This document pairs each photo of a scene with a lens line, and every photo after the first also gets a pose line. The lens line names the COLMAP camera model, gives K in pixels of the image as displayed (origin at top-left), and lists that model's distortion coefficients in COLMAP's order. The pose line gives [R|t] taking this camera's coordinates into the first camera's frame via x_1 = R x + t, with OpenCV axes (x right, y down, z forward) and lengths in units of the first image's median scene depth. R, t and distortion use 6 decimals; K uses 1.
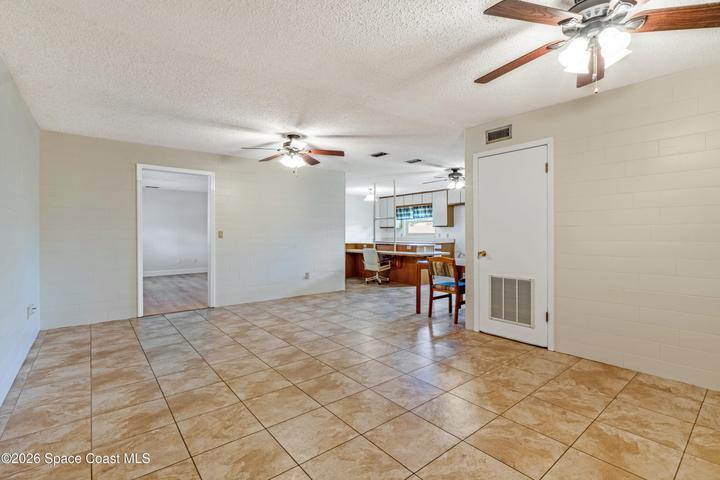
lens RADIAL K [[343.5, 0, 359.8], [0, 343.5, 235.2], [0, 0, 1]] dist [-0.009736, 0.003026]
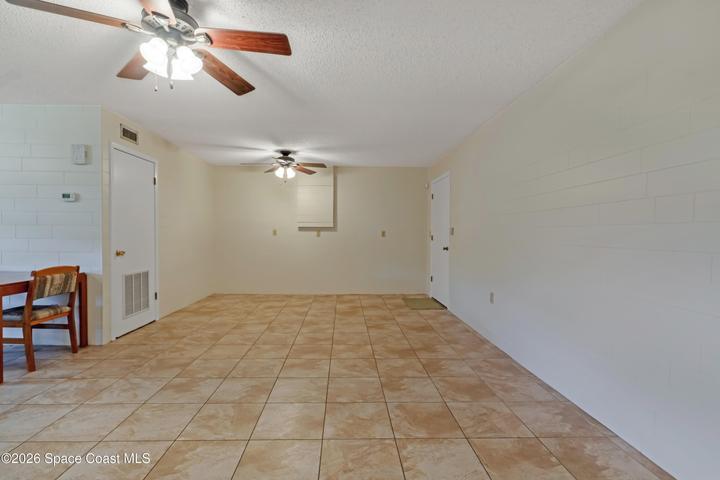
lens RADIAL K [[343.5, 0, 357.4], [0, 343.5, 239.8], [0, 0, 1]] dist [-0.009736, 0.003026]
pose [[-0.810314, -0.015164, 0.585799, -0.905221], [-0.001573, 0.999718, 0.023703, -0.007985], [-0.585993, 0.018285, -0.810110, 1.734799]]
